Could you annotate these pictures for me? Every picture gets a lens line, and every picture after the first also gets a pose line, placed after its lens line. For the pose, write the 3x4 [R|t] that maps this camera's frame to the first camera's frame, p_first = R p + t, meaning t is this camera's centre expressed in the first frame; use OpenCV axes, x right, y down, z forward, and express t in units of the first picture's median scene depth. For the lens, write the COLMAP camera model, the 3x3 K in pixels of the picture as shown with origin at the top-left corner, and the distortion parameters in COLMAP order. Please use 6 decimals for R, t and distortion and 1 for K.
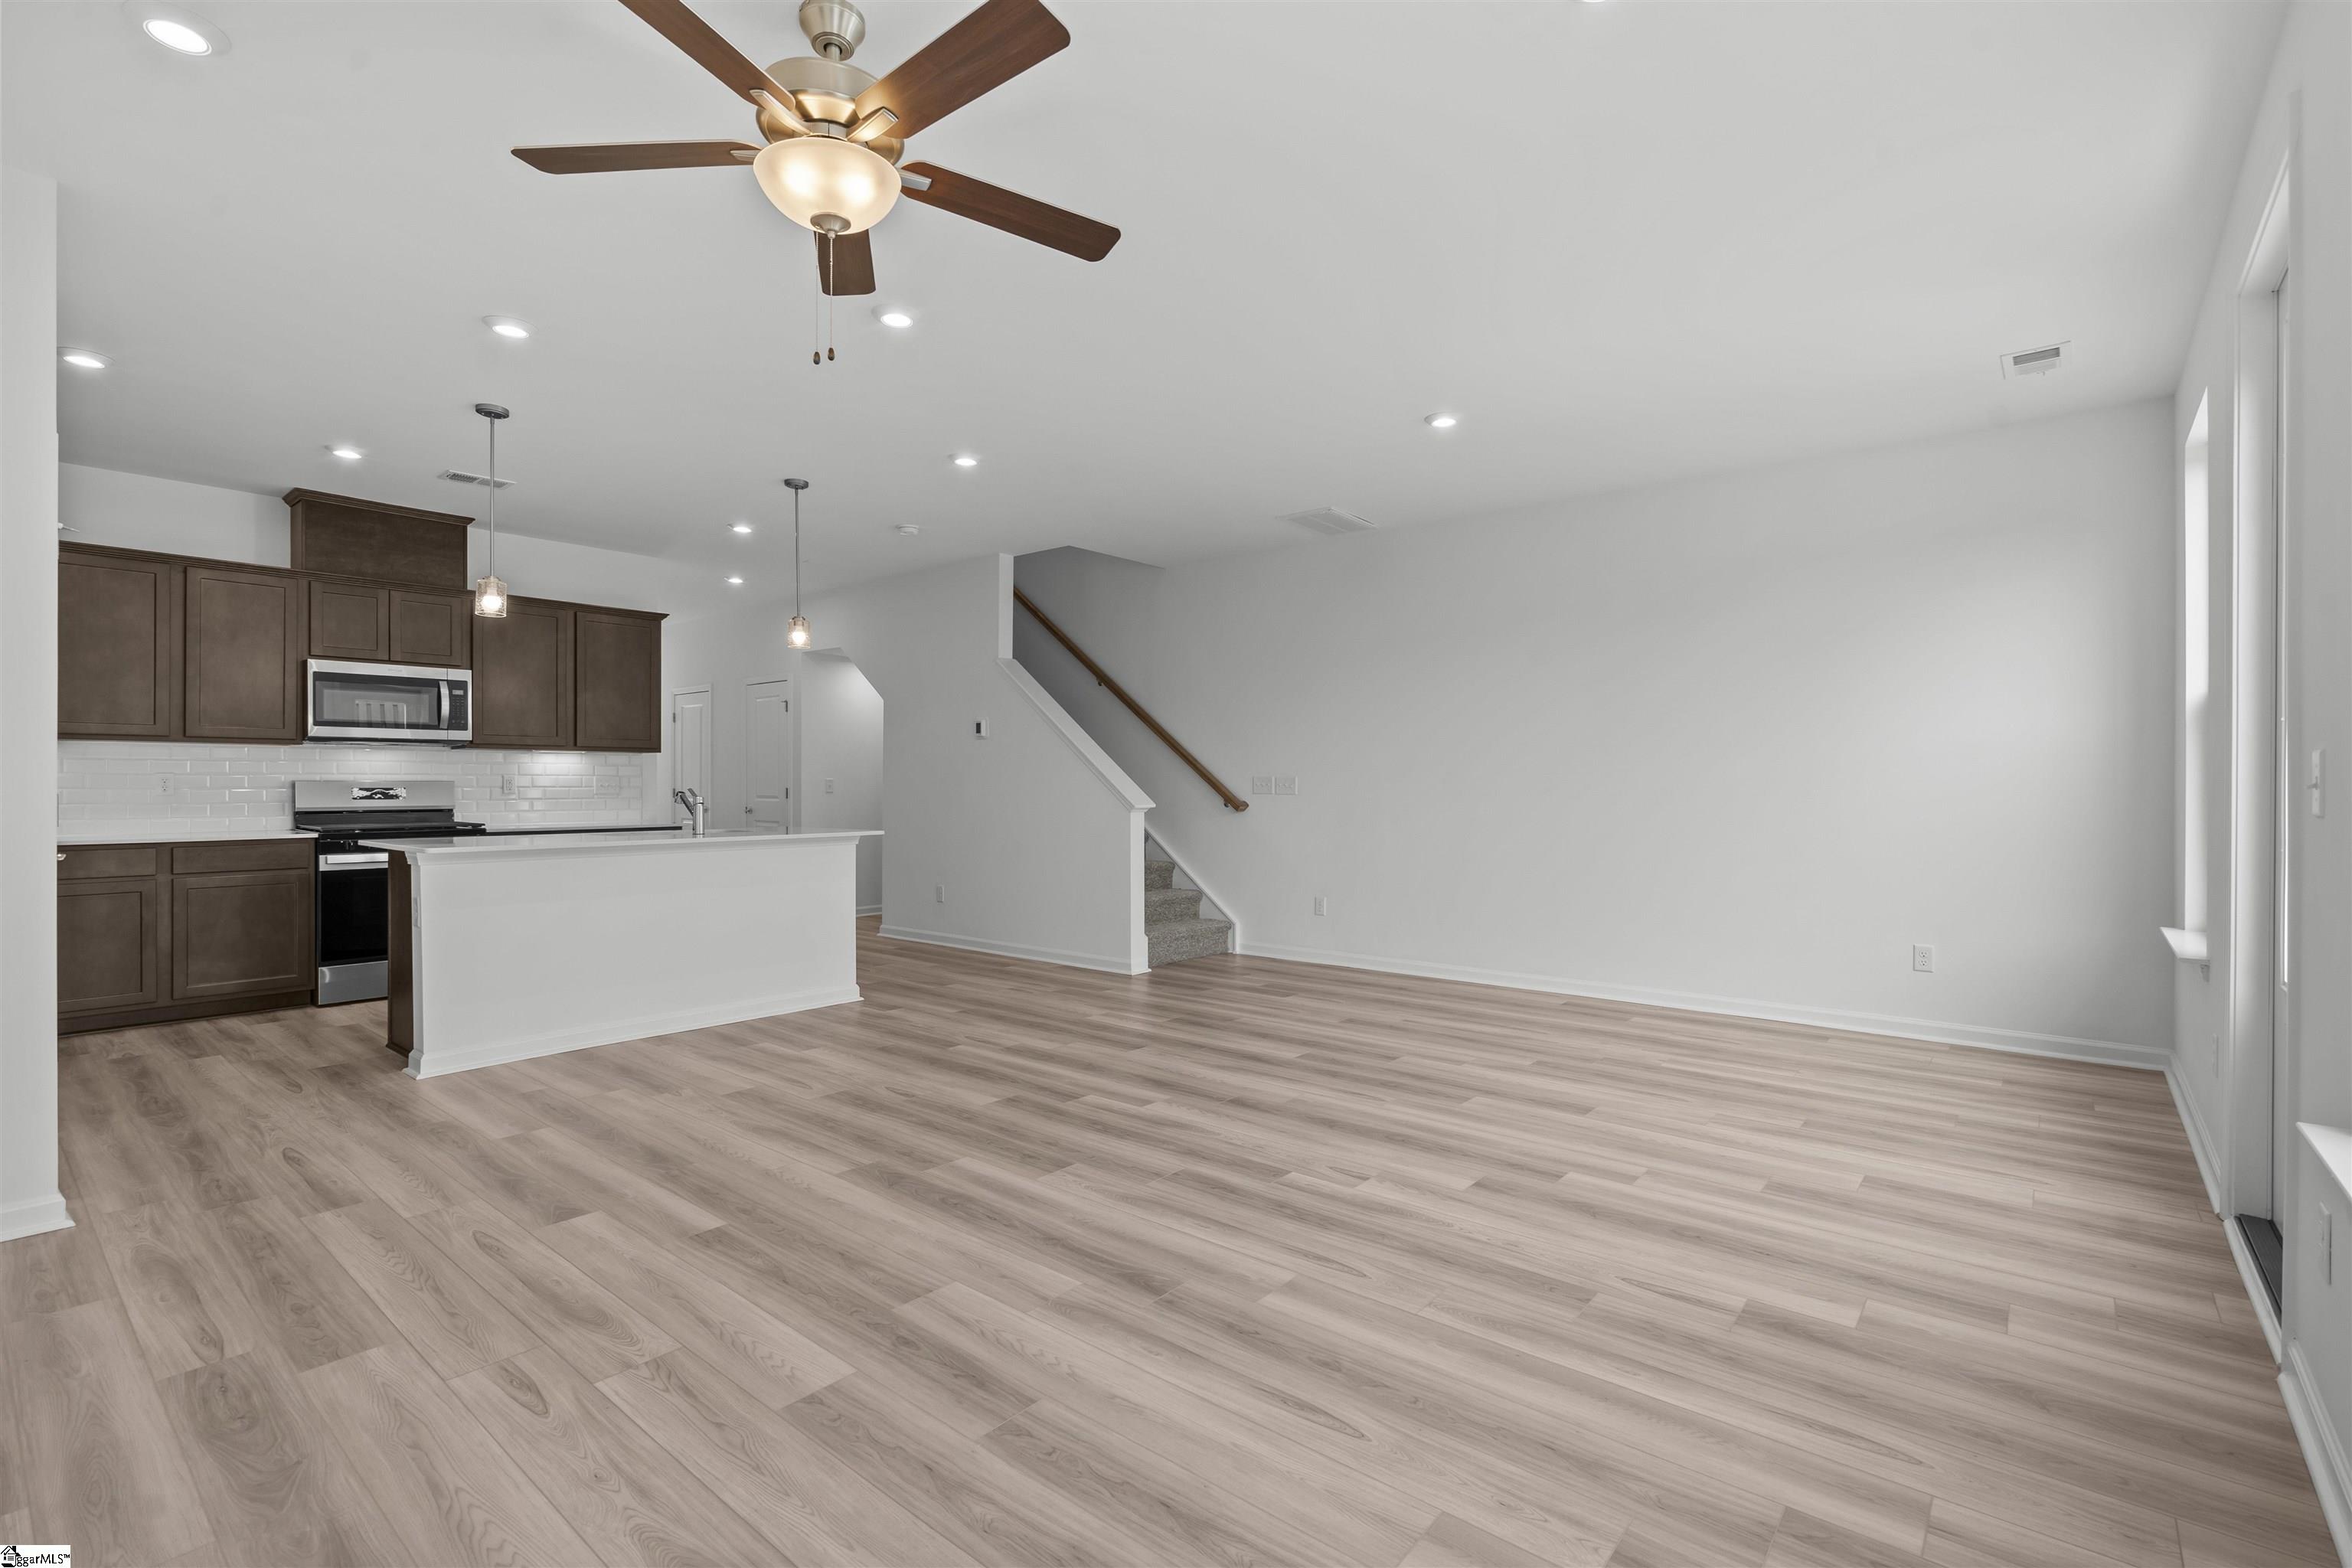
lens RADIAL K [[1067.1, 0, 1171.0], [0, 1067.1, 778.9], [0, 0, 1]] dist [-0.003921, 0.002089]
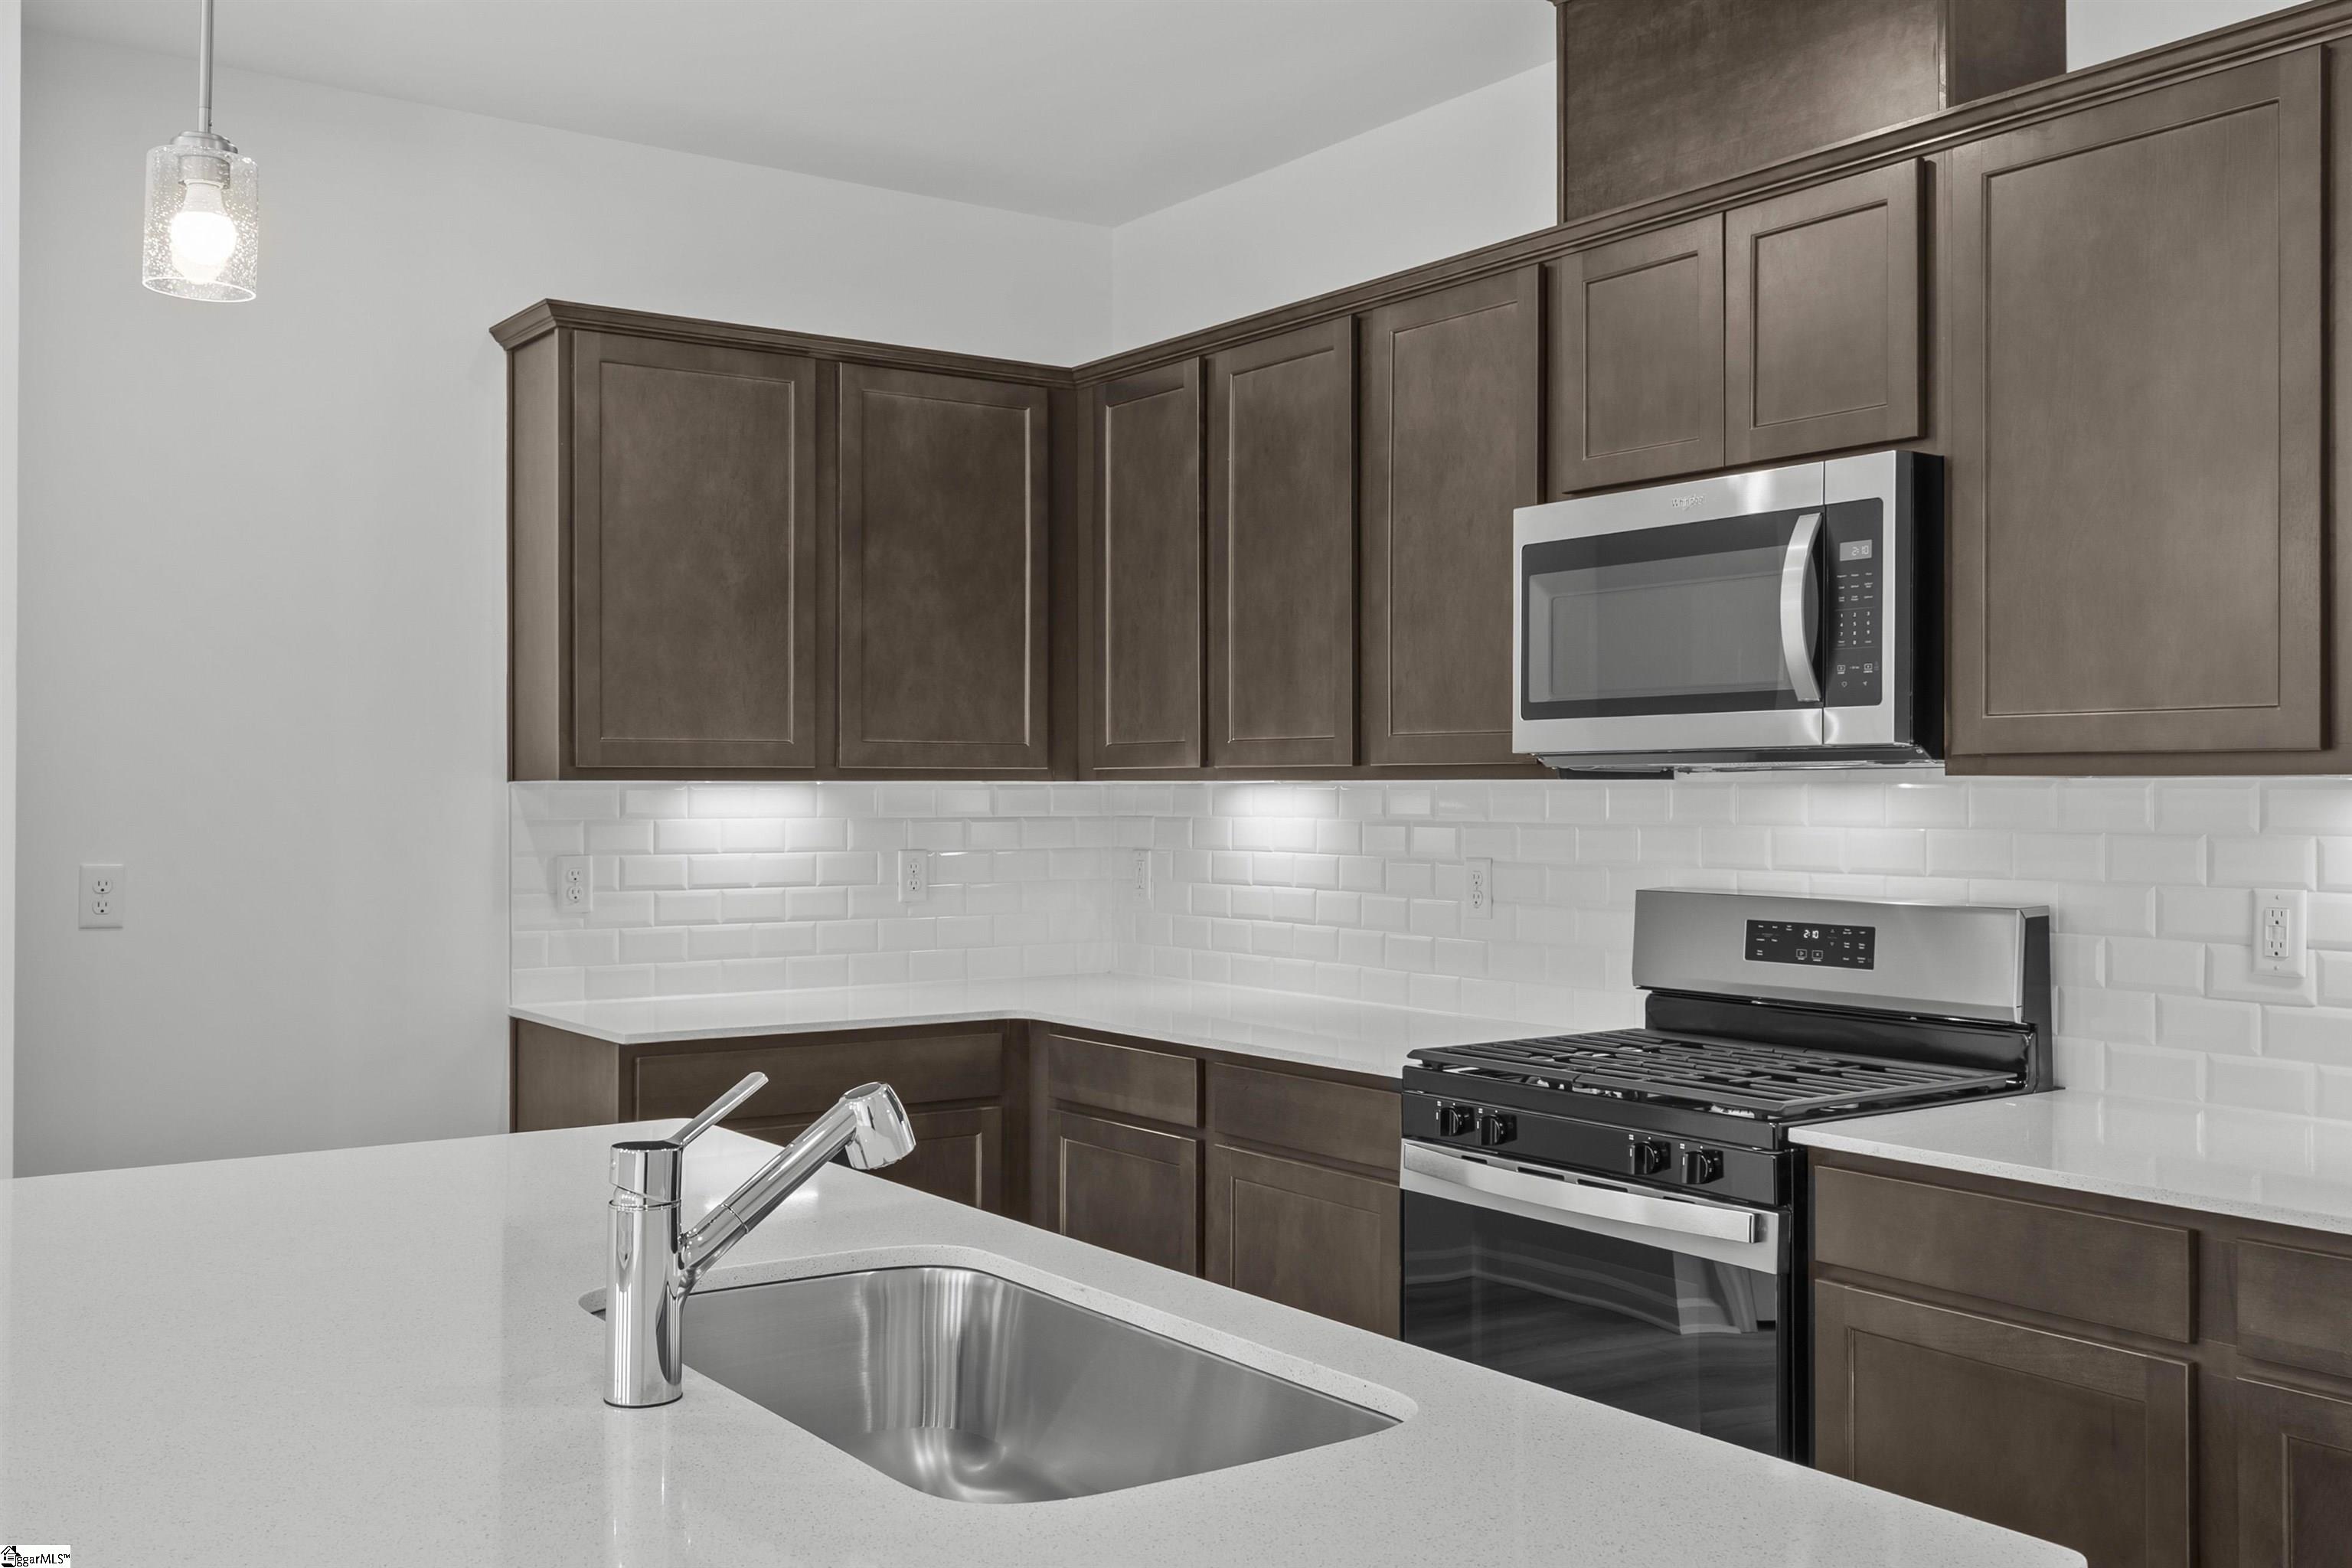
lens RADIAL K [[2169.1, 0, 1194.4], [0, 2169.1, 769.0], [0, 0, 1]] dist [0.018866, 0.000000]
pose [[-0.248340, -0.010576, -0.968615, -0.232795], [0.005284, 0.999911, -0.012272, -0.040113], [0.968658, -0.008166, -0.248262, 1.517246]]
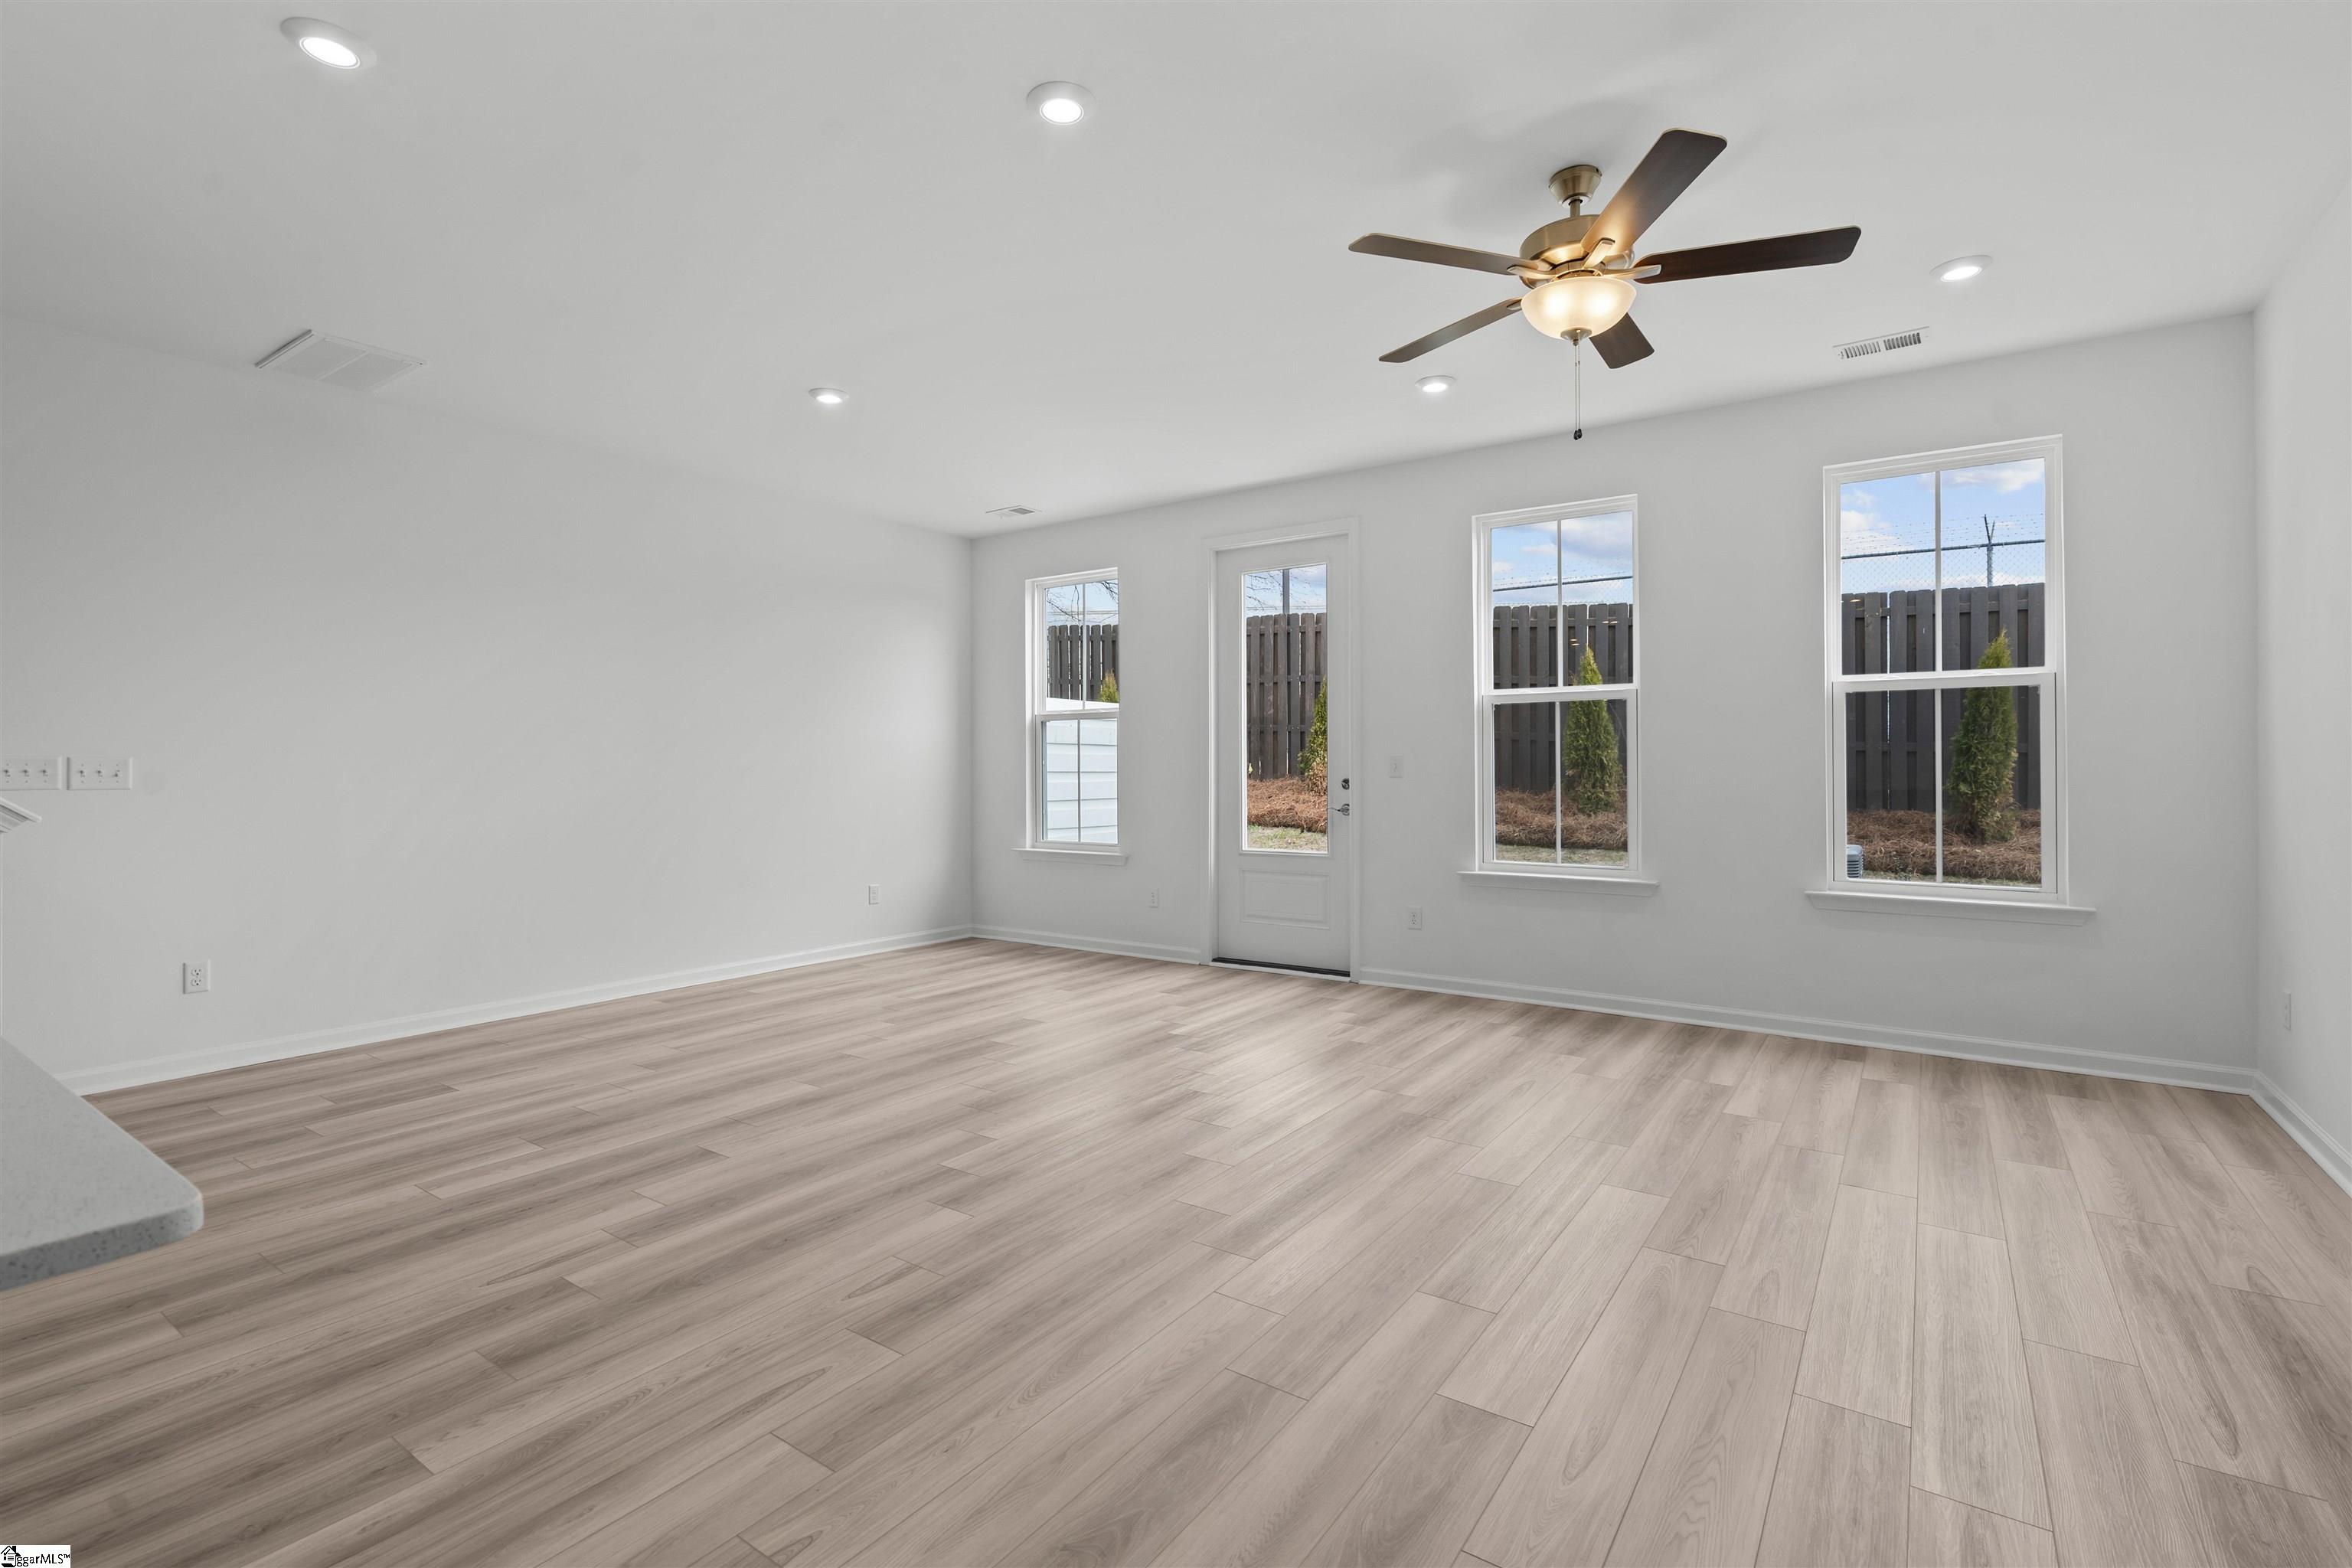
lens RADIAL K [[1067.1, 0, 1176.6], [0, 1067.1, 787.6], [0, 0, 1]] dist [-0.003921, 0.002089]
pose [[-0.086730, -0.016335, 0.996098, -0.861093], [0.000421, 0.999865, 0.016434, 0.007152], [-0.996232, 0.001845, -0.086712, 0.889059]]
